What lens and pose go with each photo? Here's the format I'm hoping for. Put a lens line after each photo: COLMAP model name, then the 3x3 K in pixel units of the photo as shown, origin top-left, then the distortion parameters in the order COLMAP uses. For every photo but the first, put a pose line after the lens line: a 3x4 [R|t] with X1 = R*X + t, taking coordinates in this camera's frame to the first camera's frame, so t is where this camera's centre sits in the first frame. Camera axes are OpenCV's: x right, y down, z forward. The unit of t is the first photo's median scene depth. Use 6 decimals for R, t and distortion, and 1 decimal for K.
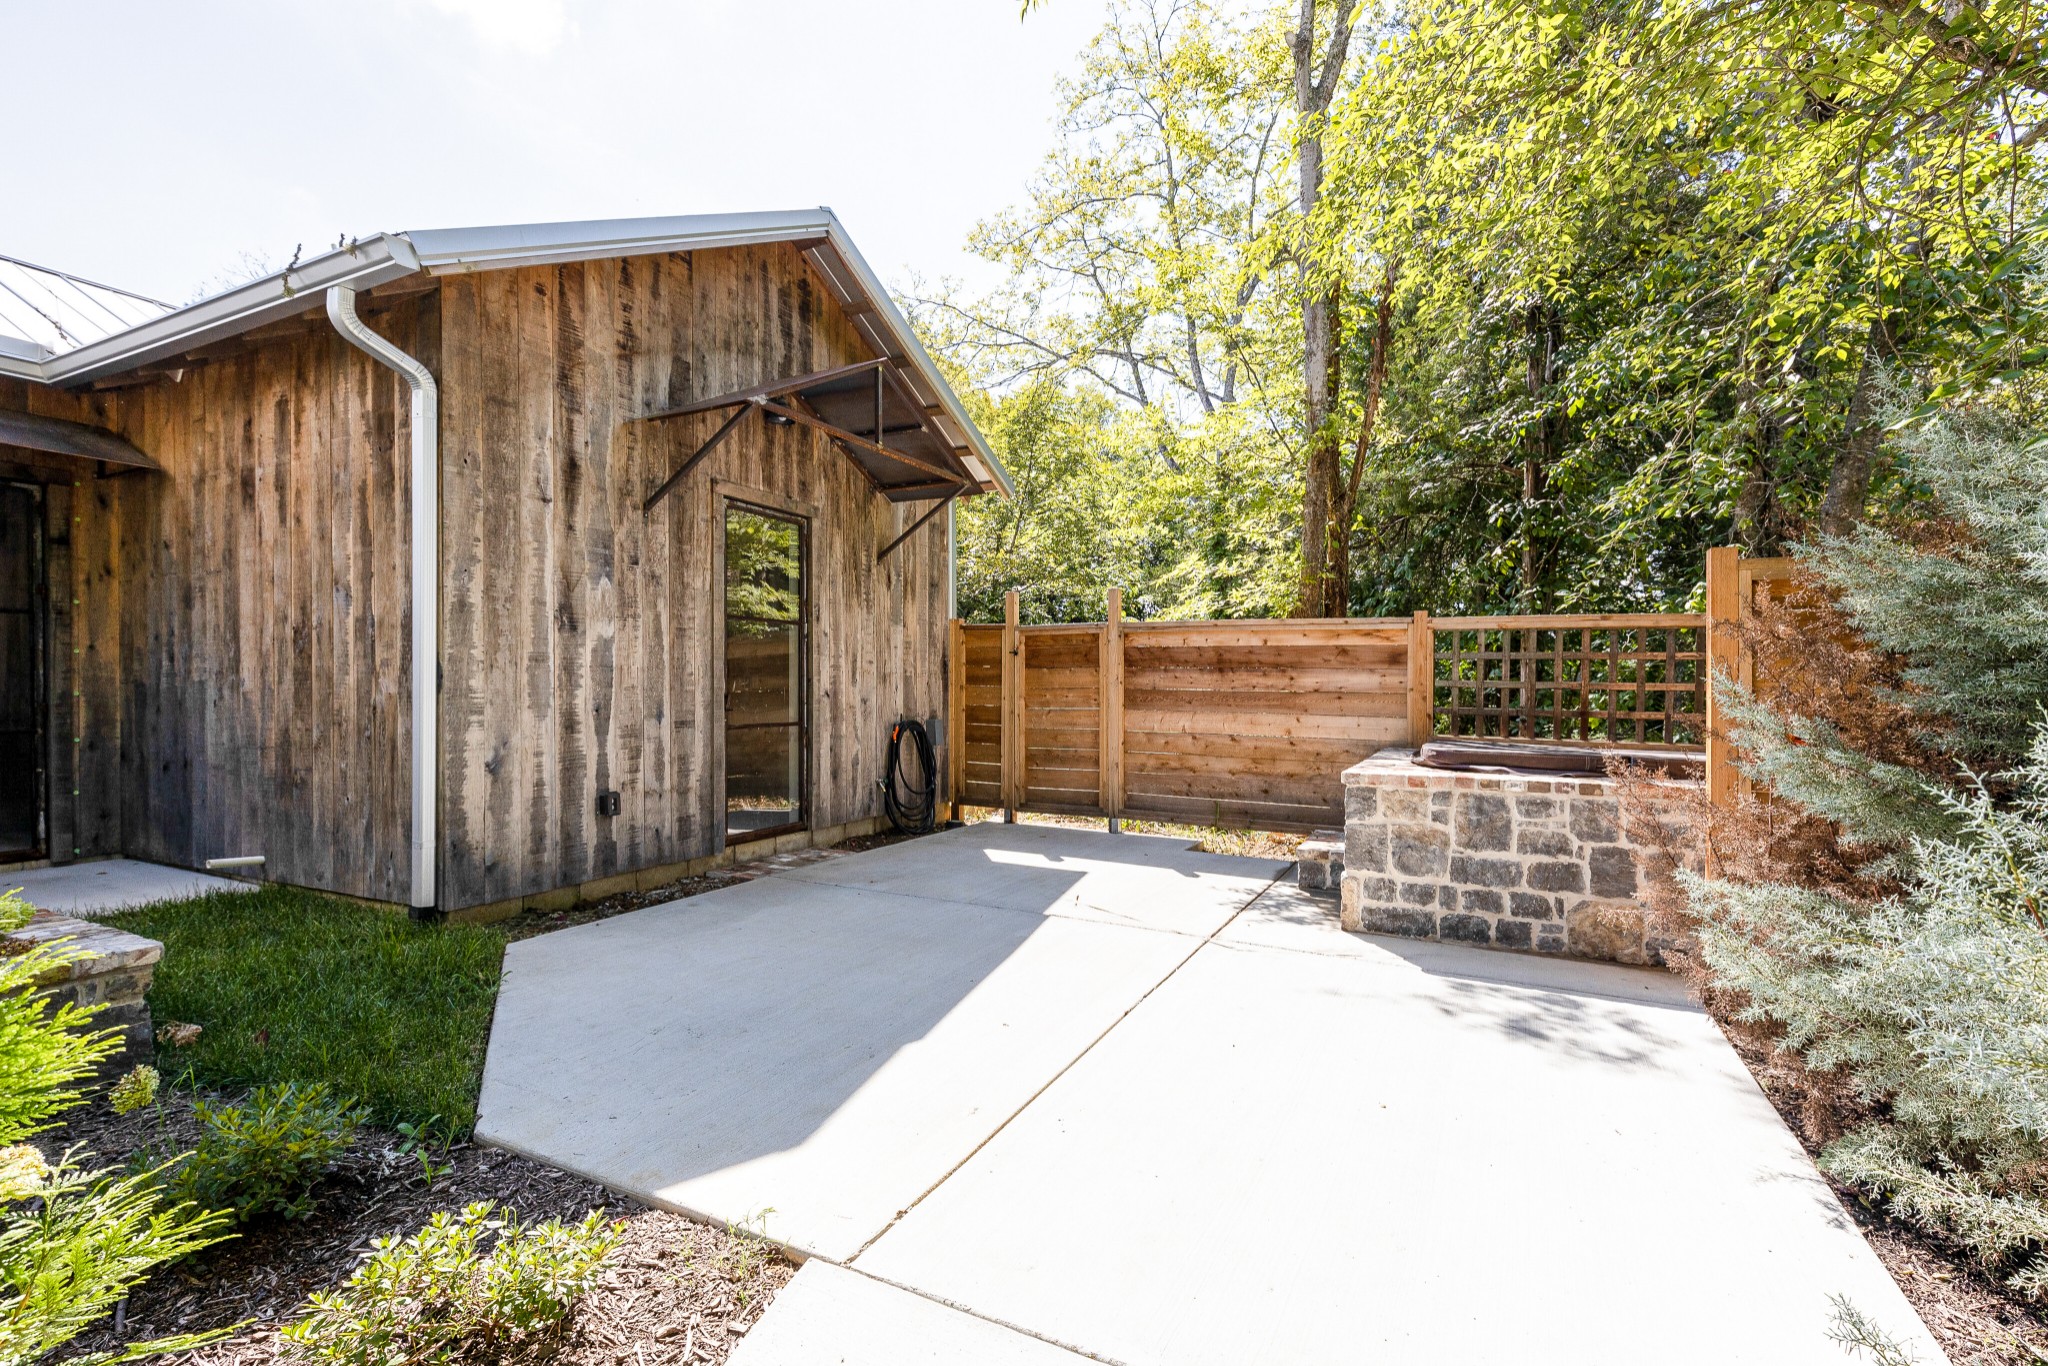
lens RADIAL K [[927.2, 0, 1015.0], [0, 927.2, 683.8], [0, 0, 1]] dist [0.013842, -0.000646]
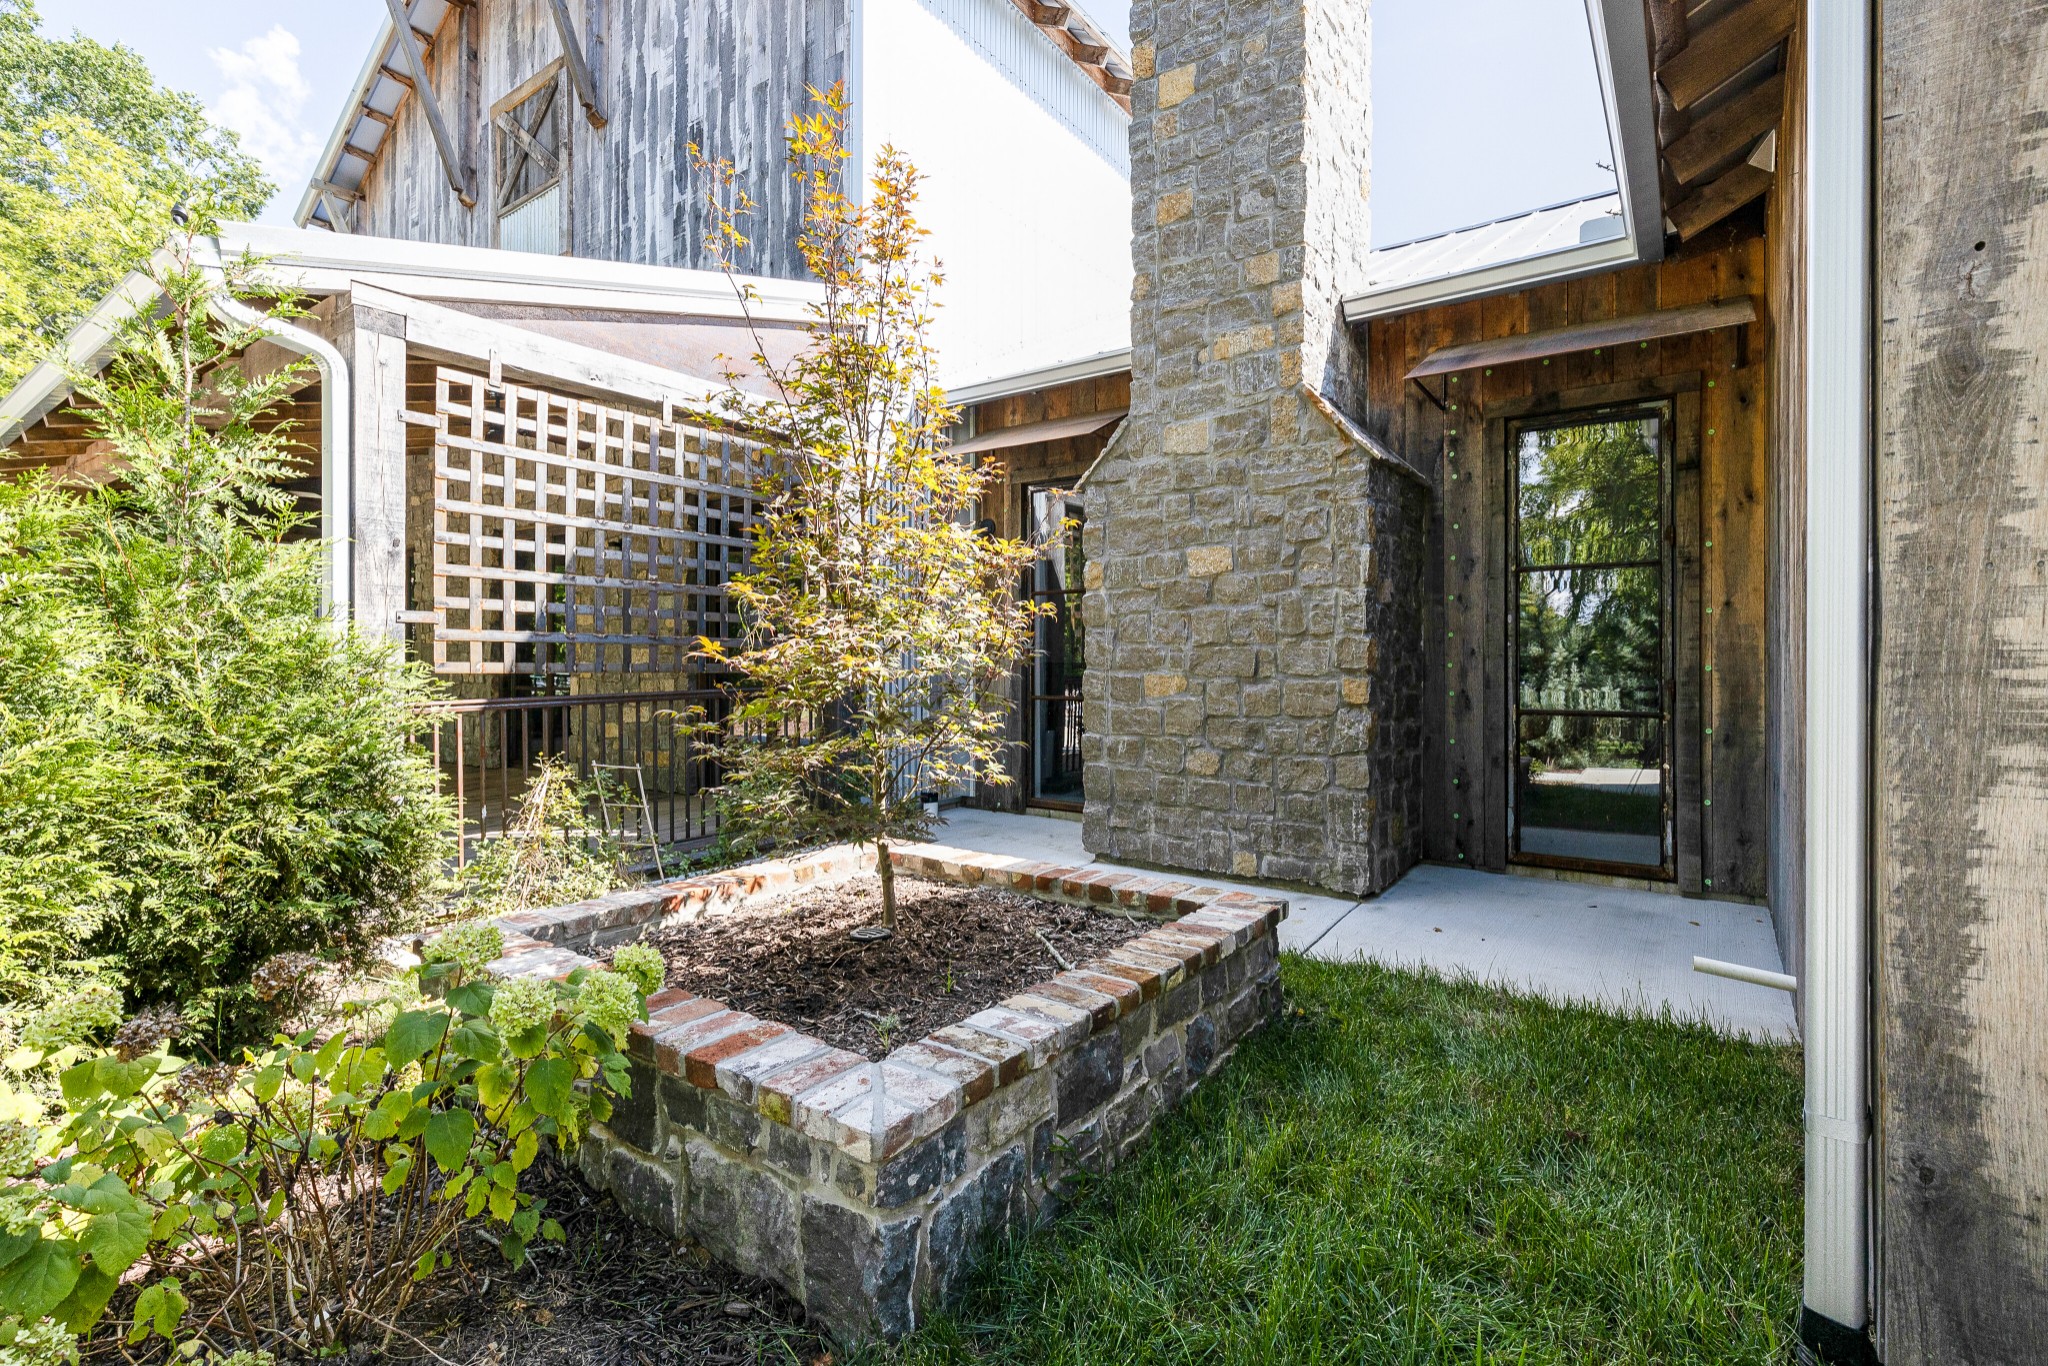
lens RADIAL K [[927.2, 0, 1025.1], [0, 927.2, 664.6], [0, 0, 1]] dist [0.013842, -0.000646]
pose [[-0.142391, -0.000265, -0.989810, -0.481914], [0.001162, 0.999999, -0.000435, 0.017959], [0.989810, -0.001212, -0.142390, 1.404563]]
